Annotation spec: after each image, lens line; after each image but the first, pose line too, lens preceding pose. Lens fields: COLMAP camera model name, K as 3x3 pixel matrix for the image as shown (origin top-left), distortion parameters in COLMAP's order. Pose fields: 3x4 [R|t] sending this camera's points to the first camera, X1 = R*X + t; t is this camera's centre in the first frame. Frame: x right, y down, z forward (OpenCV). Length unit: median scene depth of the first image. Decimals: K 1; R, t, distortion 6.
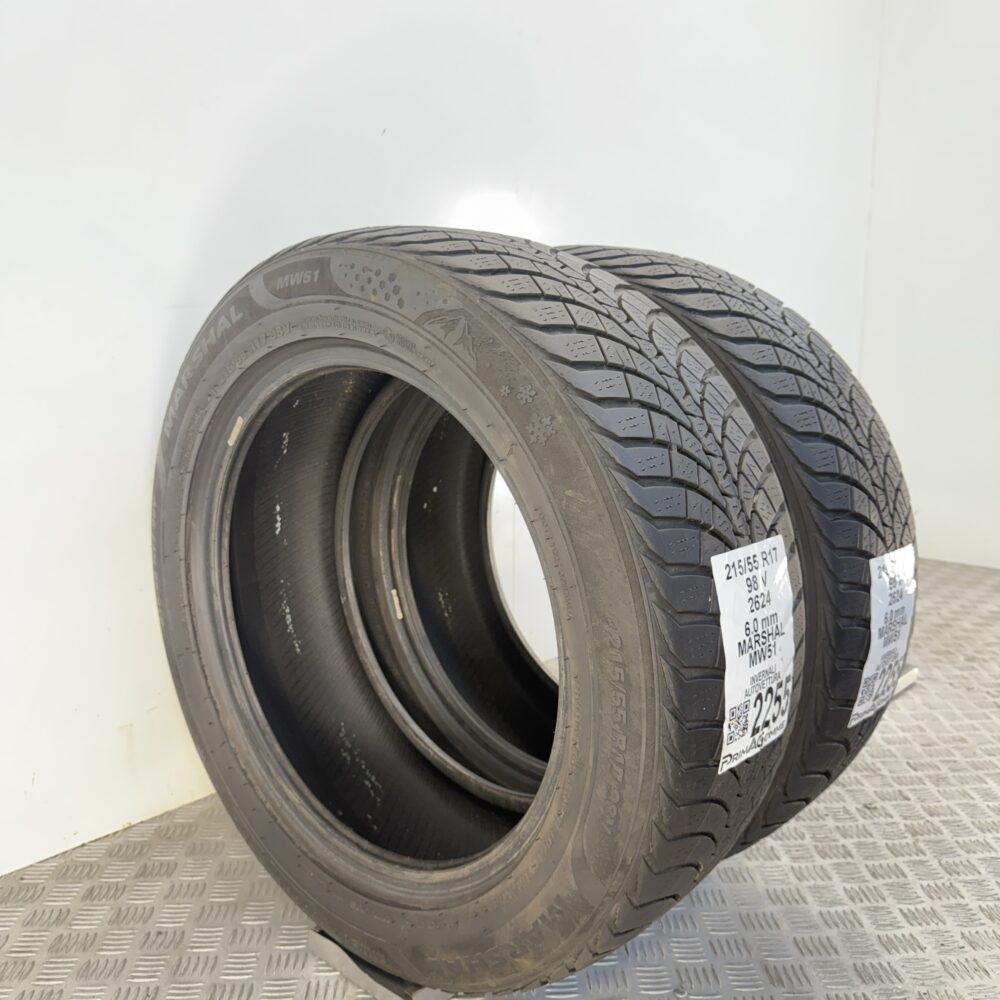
lens RADIAL K [[968.7, 0, 500.0], [0, 968.7, 500.0], [0, 0, 1]] dist [0.136511, -0.362250]
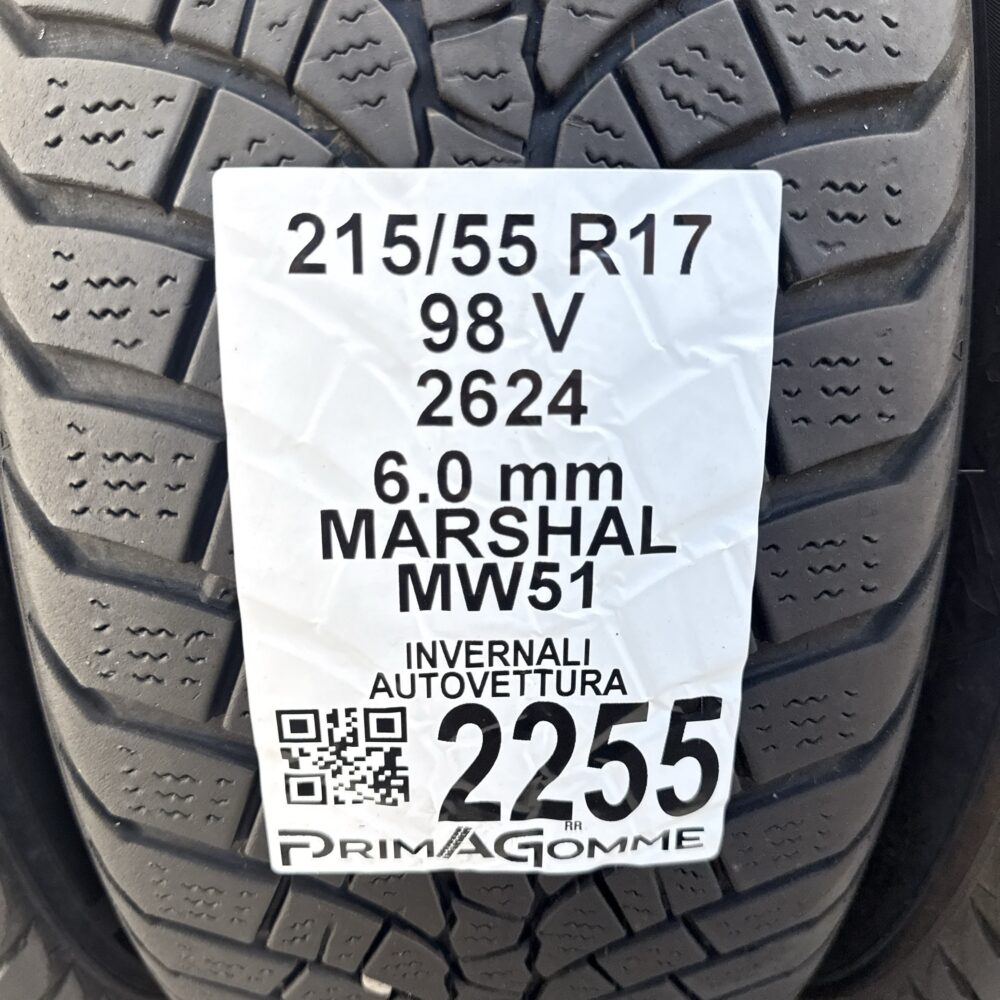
lens RADIAL K [[968.7, 0, 500.0], [0, 968.7, 500.0], [0, 0, 1]] dist [0.136511, -0.362250]
pose [[0.694209, 0.286537, -0.660280, 0.450114], [-0.128366, 0.951925, 0.278137, 0.057131], [0.708234, -0.108328, 0.697617, 0.816475]]
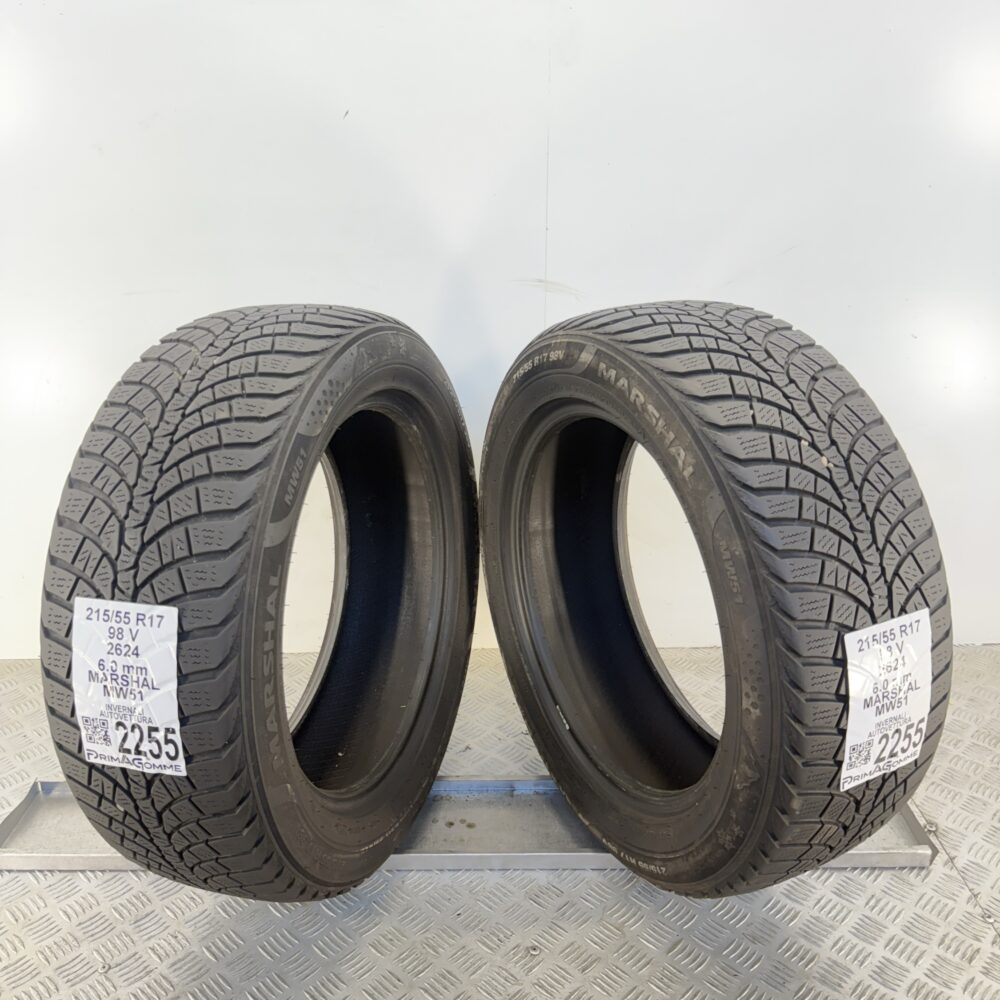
lens RADIAL K [[968.7, 0, 500.0], [0, 968.7, 500.0], [0, 0, 1]] dist [0.136511, -0.362250]
pose [[0.433590, 0.223437, -0.872969, 1.488178], [-0.144944, 0.973450, 0.177164, -0.359290], [0.889377, 0.049715, 0.454464, 0.859053]]
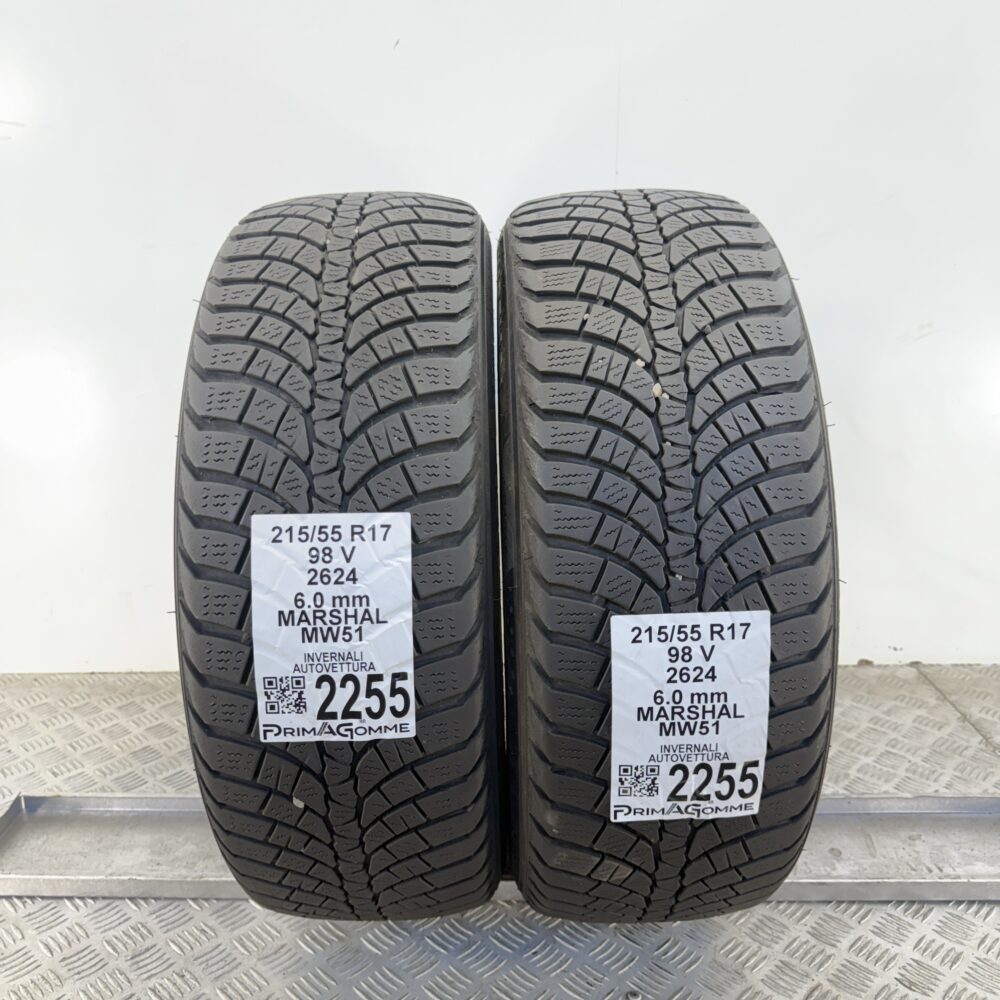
lens RADIAL K [[968.7, 0, 500.0], [0, 968.7, 500.0], [0, 0, 1]] dist [0.136511, -0.362250]
pose [[0.687845, 0.135853, -0.713031, 1.018637], [-0.112379, 0.990416, 0.080294, -0.058163], [0.717106, 0.024900, 0.696520, 0.478852]]
